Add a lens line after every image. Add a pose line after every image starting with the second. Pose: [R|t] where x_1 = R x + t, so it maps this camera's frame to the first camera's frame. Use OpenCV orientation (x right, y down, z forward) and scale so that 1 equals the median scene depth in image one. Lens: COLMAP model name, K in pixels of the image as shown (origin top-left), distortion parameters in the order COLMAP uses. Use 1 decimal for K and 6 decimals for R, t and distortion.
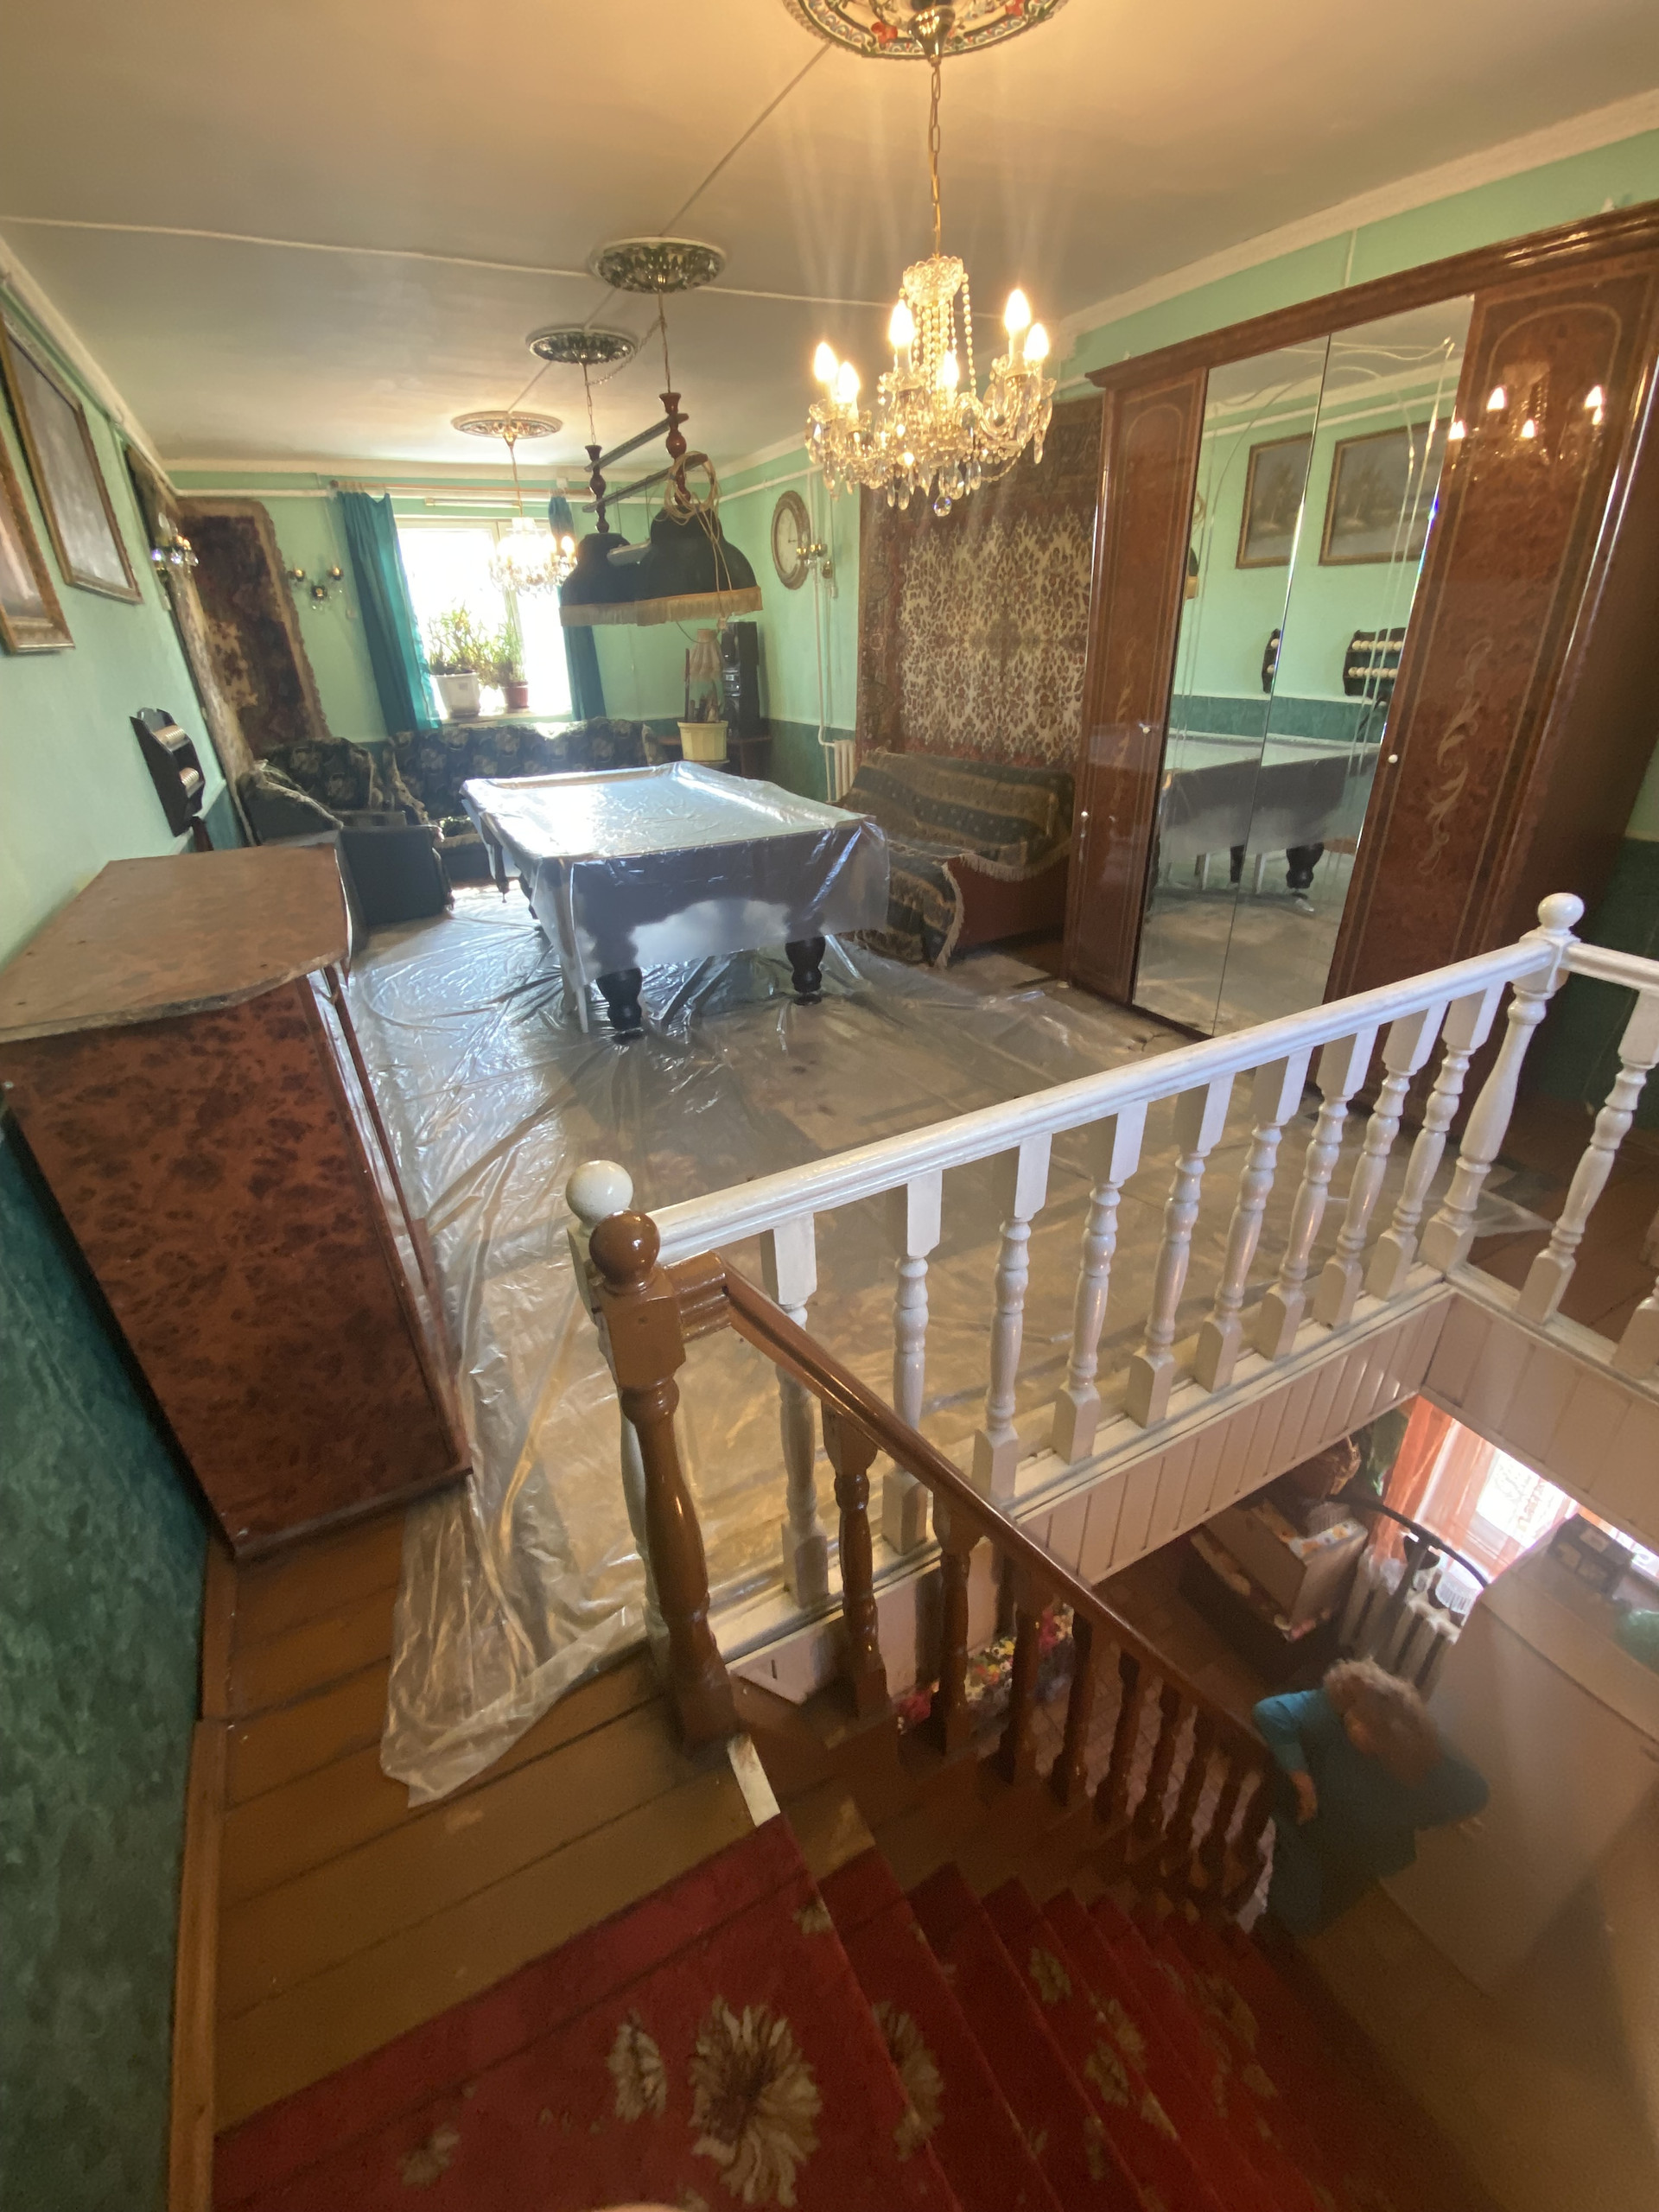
lens RADIAL K [[892.2, 0, 829.5], [0, 892.2, 1106.0], [0, 0, 1]] dist [0.000224, -0.011740]
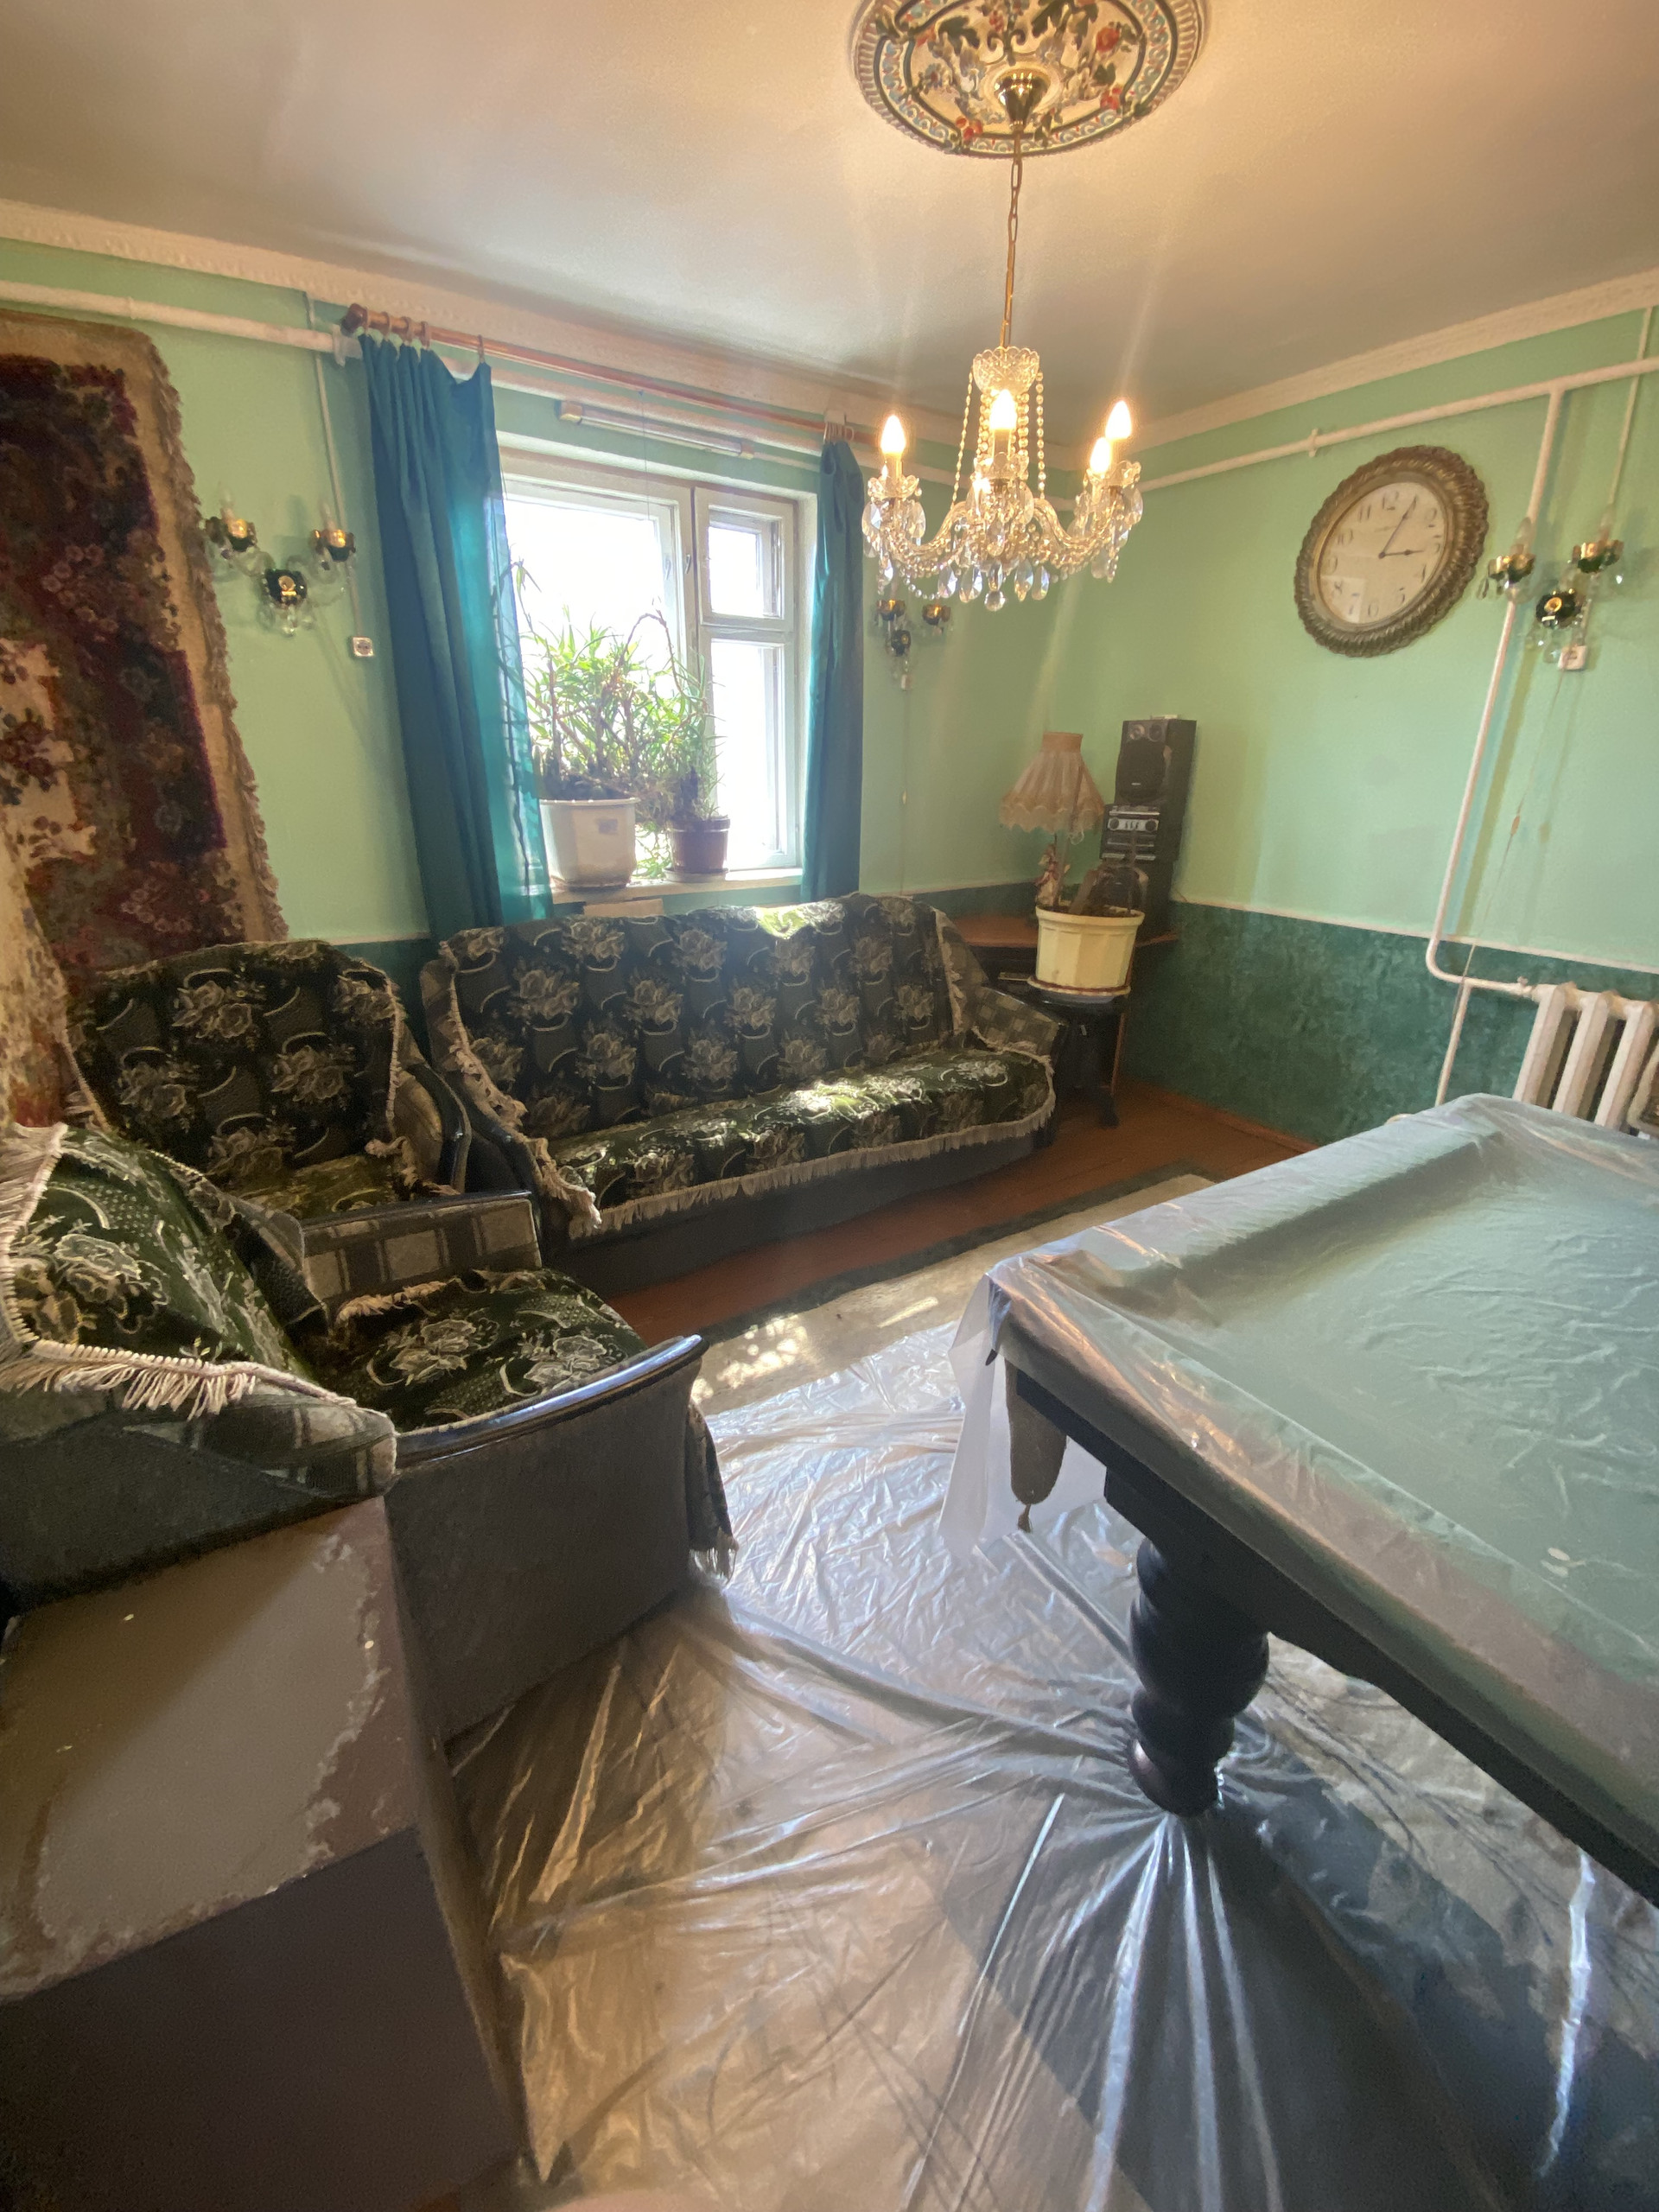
lens RADIAL K [[892.2, 0, 829.5], [0, 892.2, 1106.0], [0, 0, 1]] dist [0.000224, -0.011740]
pose [[0.994425, 0.003086, 0.105402, -0.372511], [0.010233, 0.992030, -0.125586, -0.296116], [-0.104950, 0.125964, 0.986468, 0.610205]]
